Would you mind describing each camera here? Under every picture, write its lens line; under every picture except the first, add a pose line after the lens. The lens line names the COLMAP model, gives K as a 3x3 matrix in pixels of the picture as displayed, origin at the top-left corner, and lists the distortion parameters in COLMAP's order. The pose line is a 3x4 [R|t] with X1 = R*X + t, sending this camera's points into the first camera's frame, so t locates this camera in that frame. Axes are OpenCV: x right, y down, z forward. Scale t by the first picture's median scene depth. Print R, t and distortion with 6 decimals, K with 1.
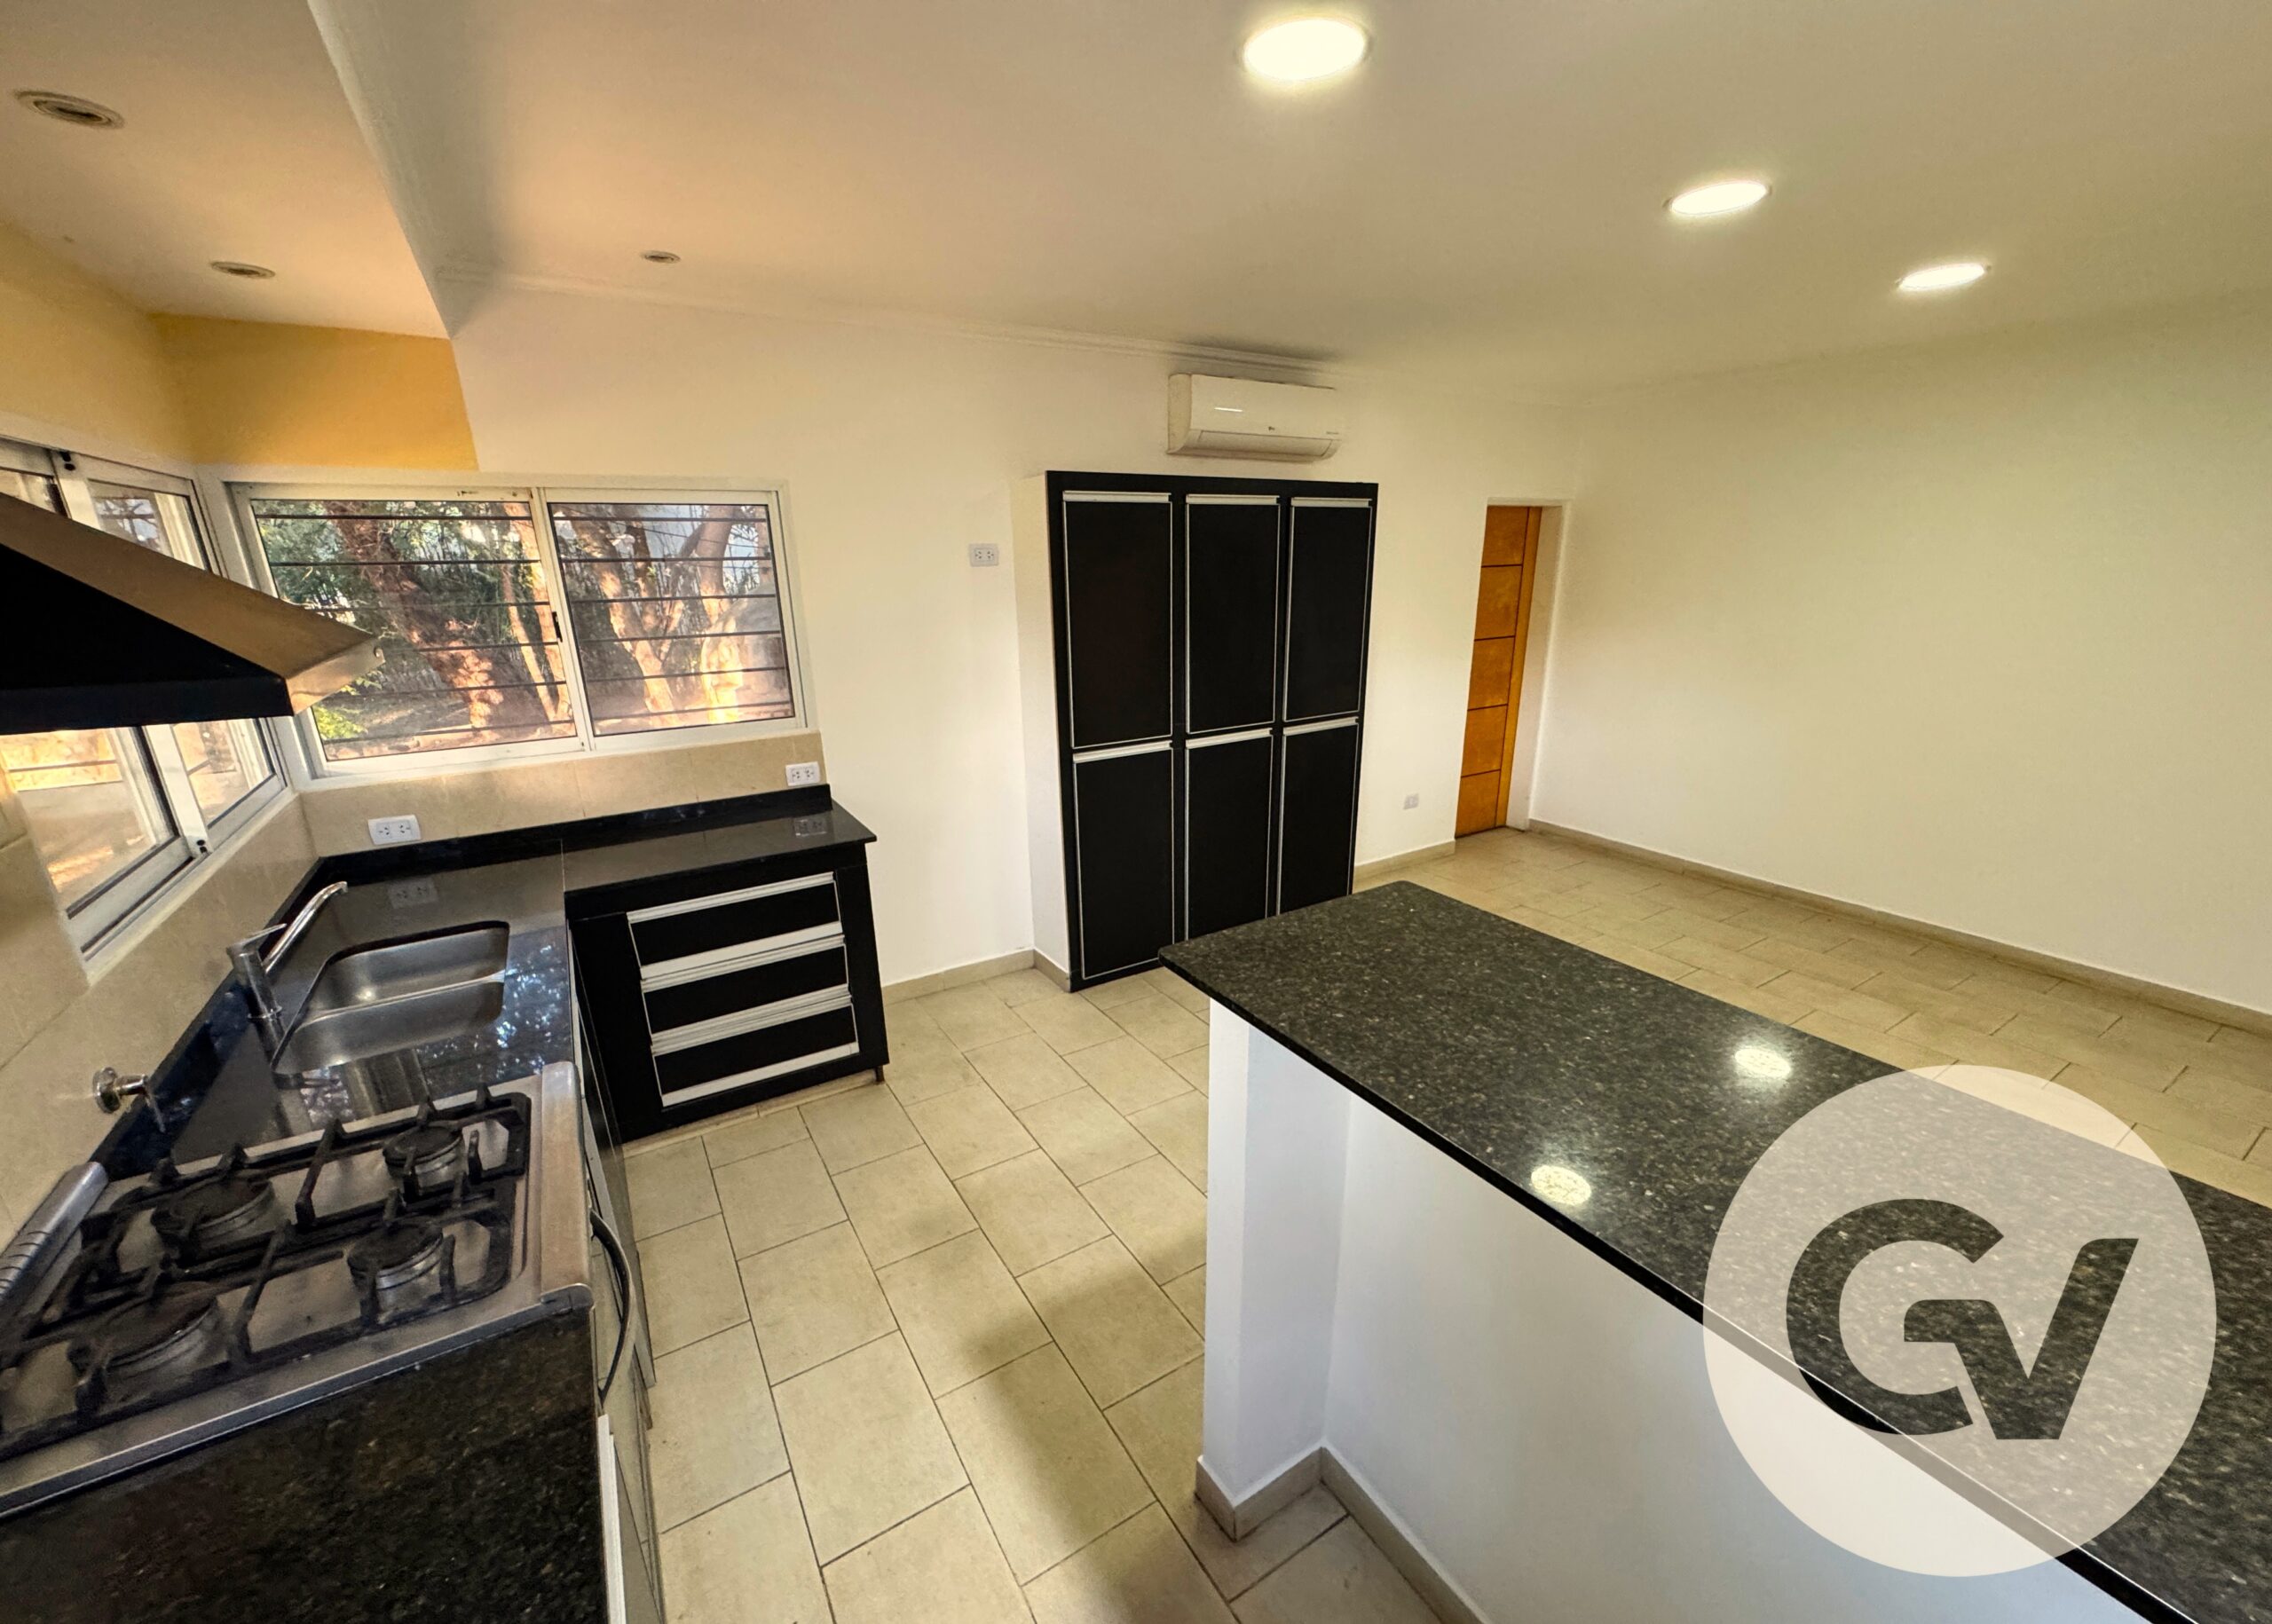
lens RADIAL K [[909.0, 0, 1132.9], [0, 909.0, 845.5], [0, 0, 1]] dist [-0.001528, 0.000189]
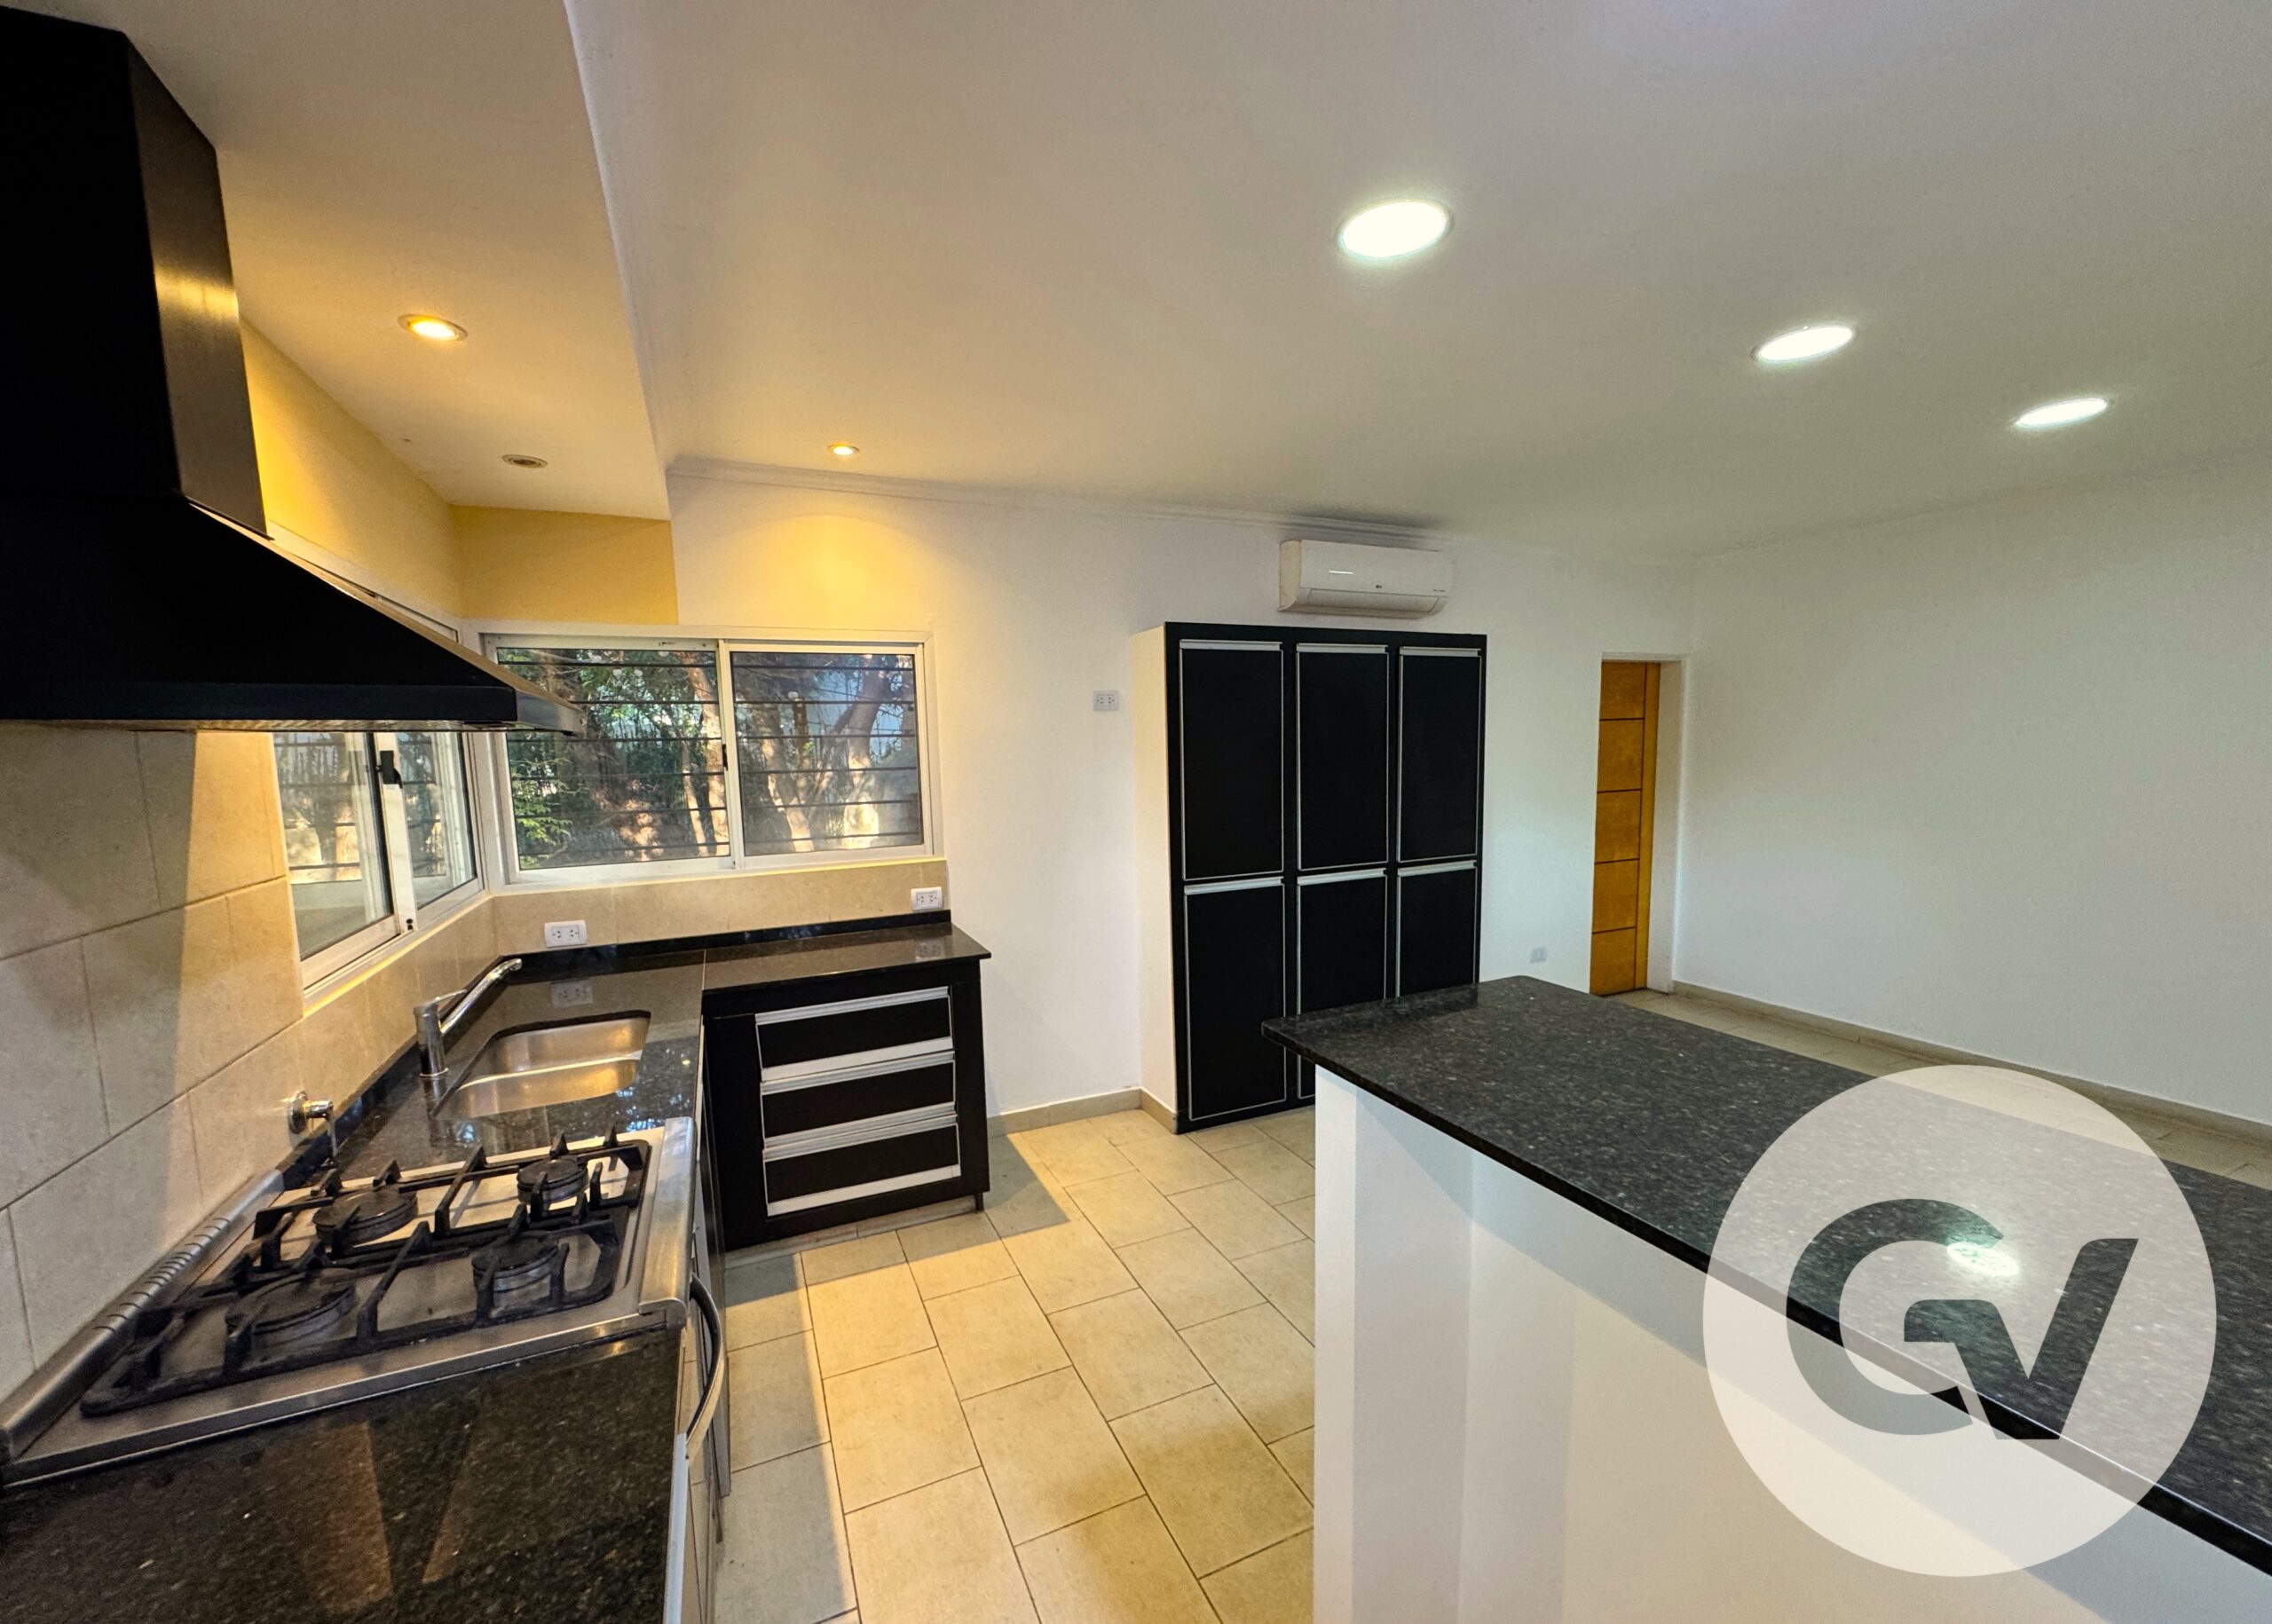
lens RADIAL K [[909.0, 0, 1132.9], [0, 909.0, 845.5], [0, 0, 1]] dist [-0.001528, 0.000189]
pose [[0.991937, 0.007775, -0.126493, 0.005499], [-0.032153, 0.980898, -0.191845, 0.054401], [0.122585, 0.194365, 0.973239, -0.005136]]
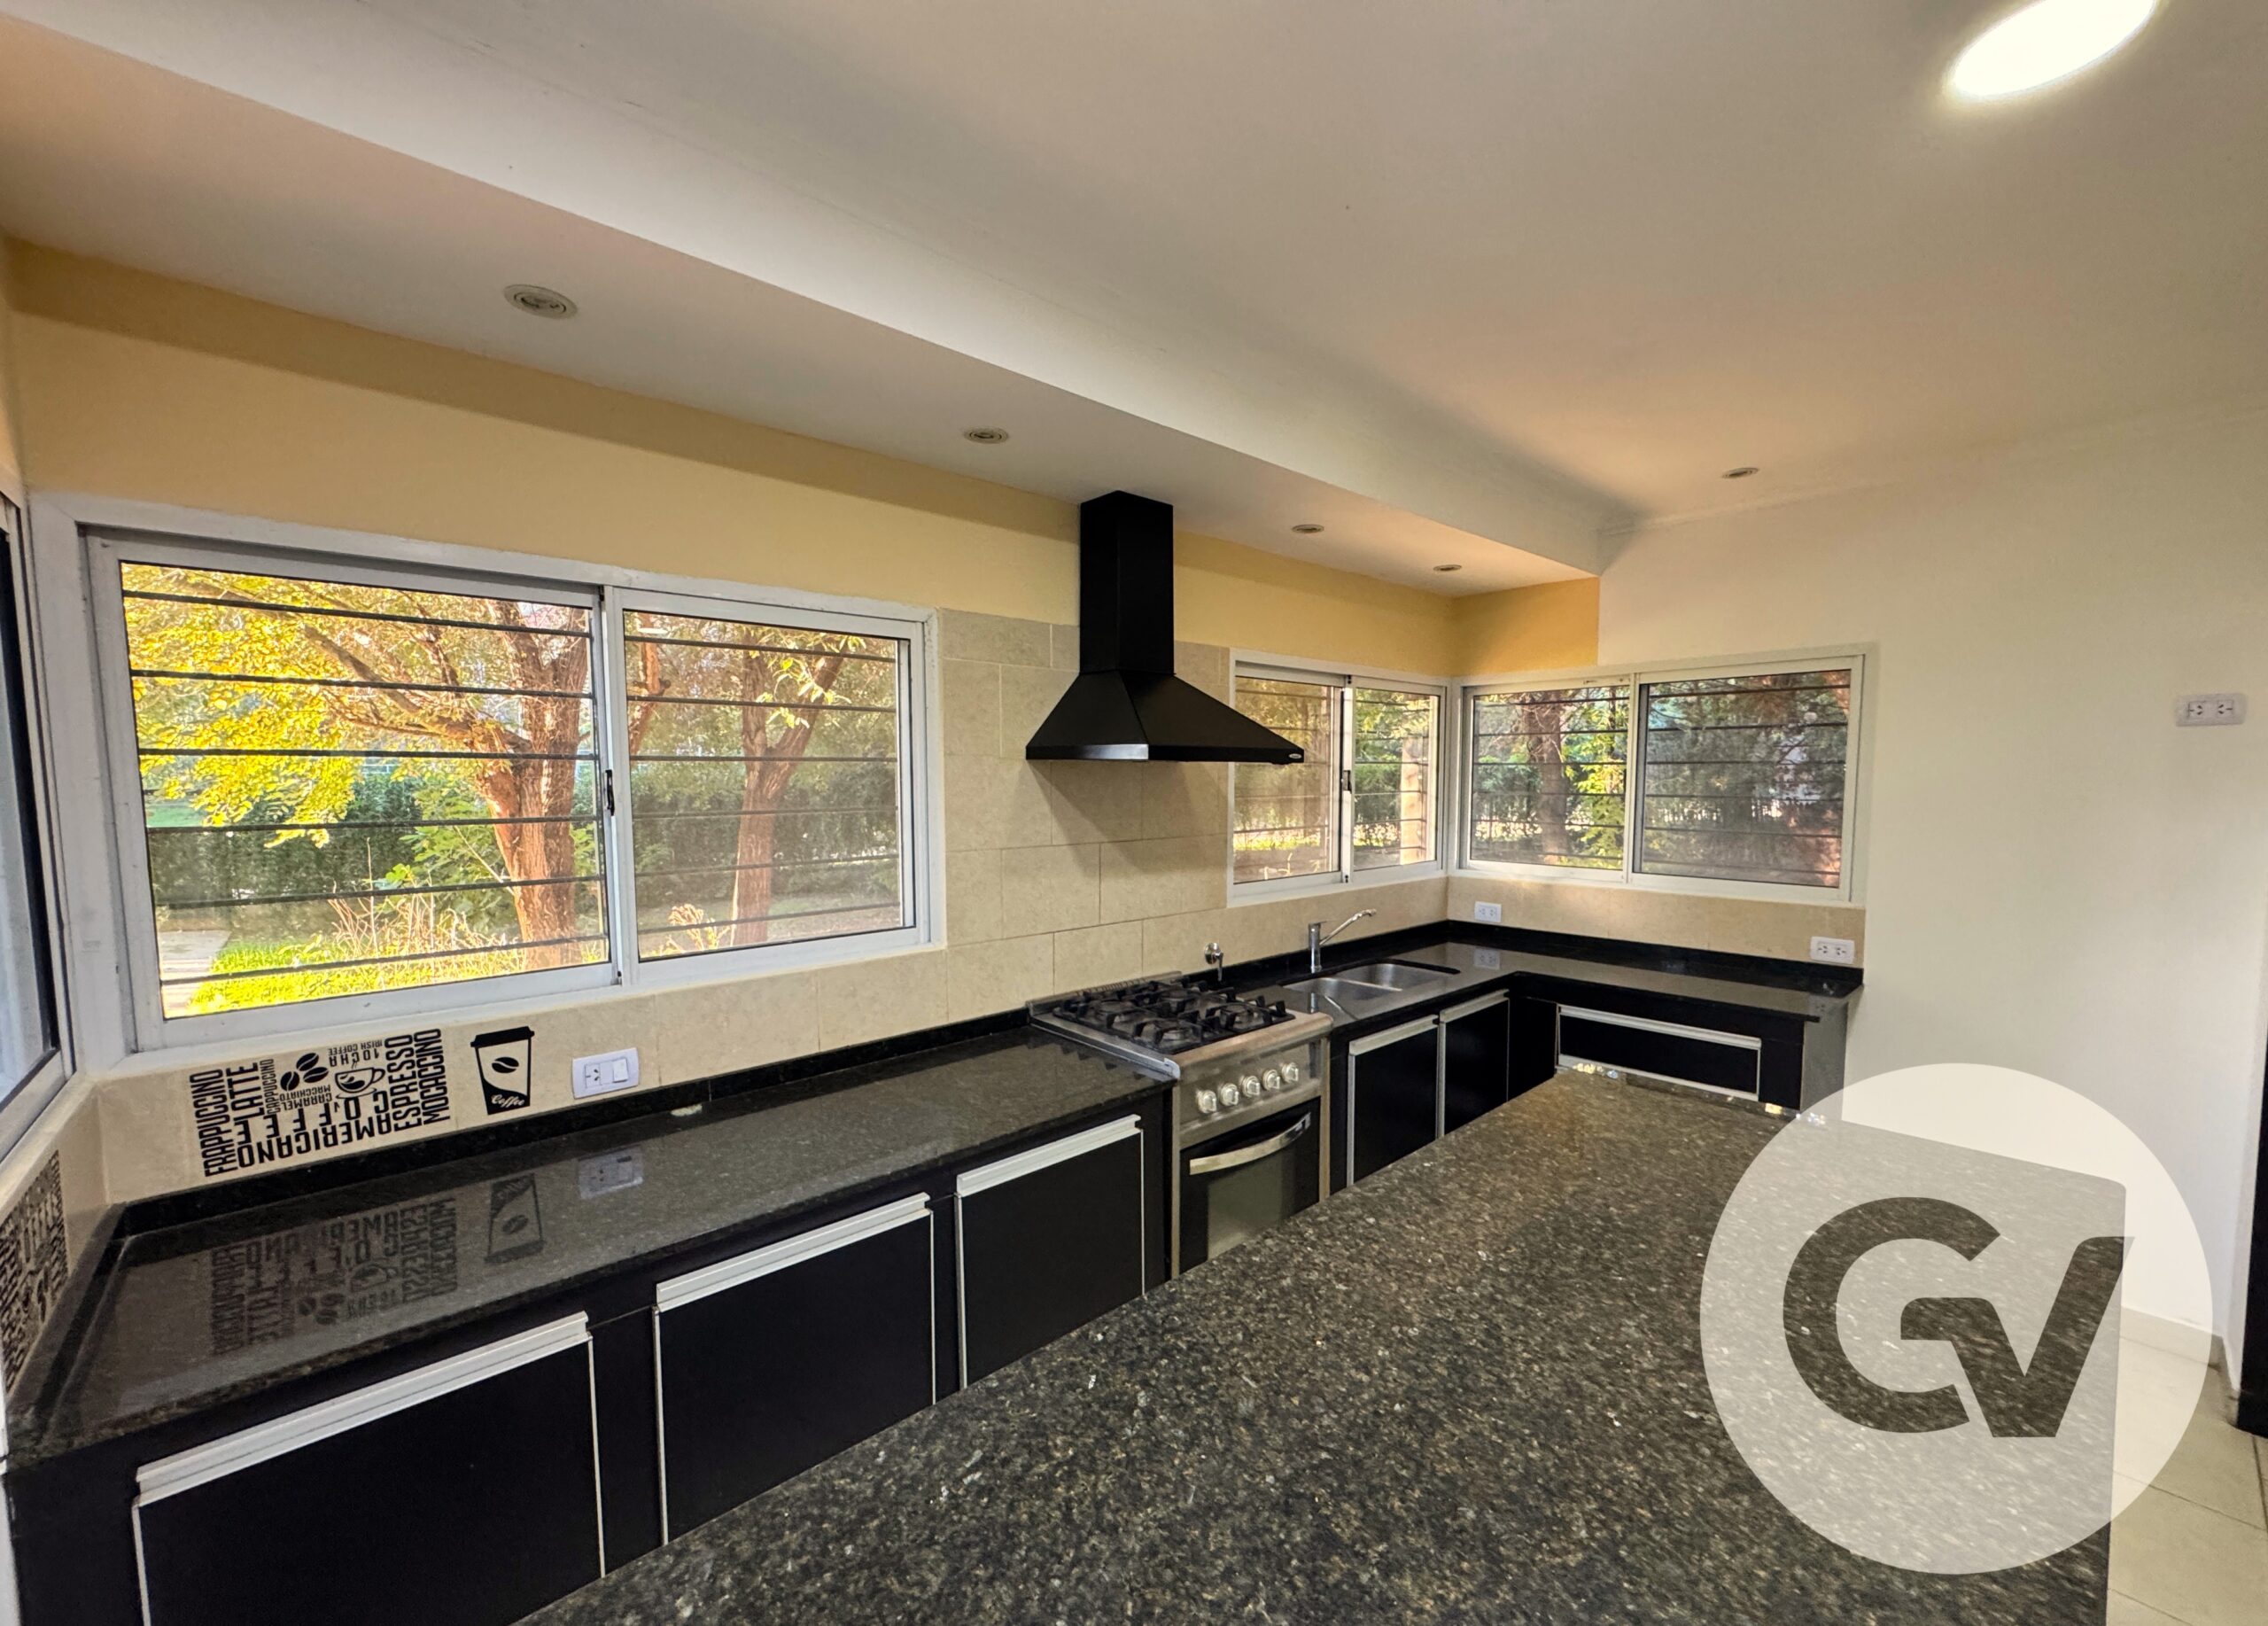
lens RADIAL K [[899.8, 0, 1124.7], [0, 899.8, 837.7], [0, 0, 1]] dist [-0.000669, -0.000210]
pose [[0.173555, 0.084016, -0.981234, 0.384232], [-0.303766, 0.952341, 0.027814, 0.004219], [0.936806, 0.293239, 0.190804, 0.131150]]
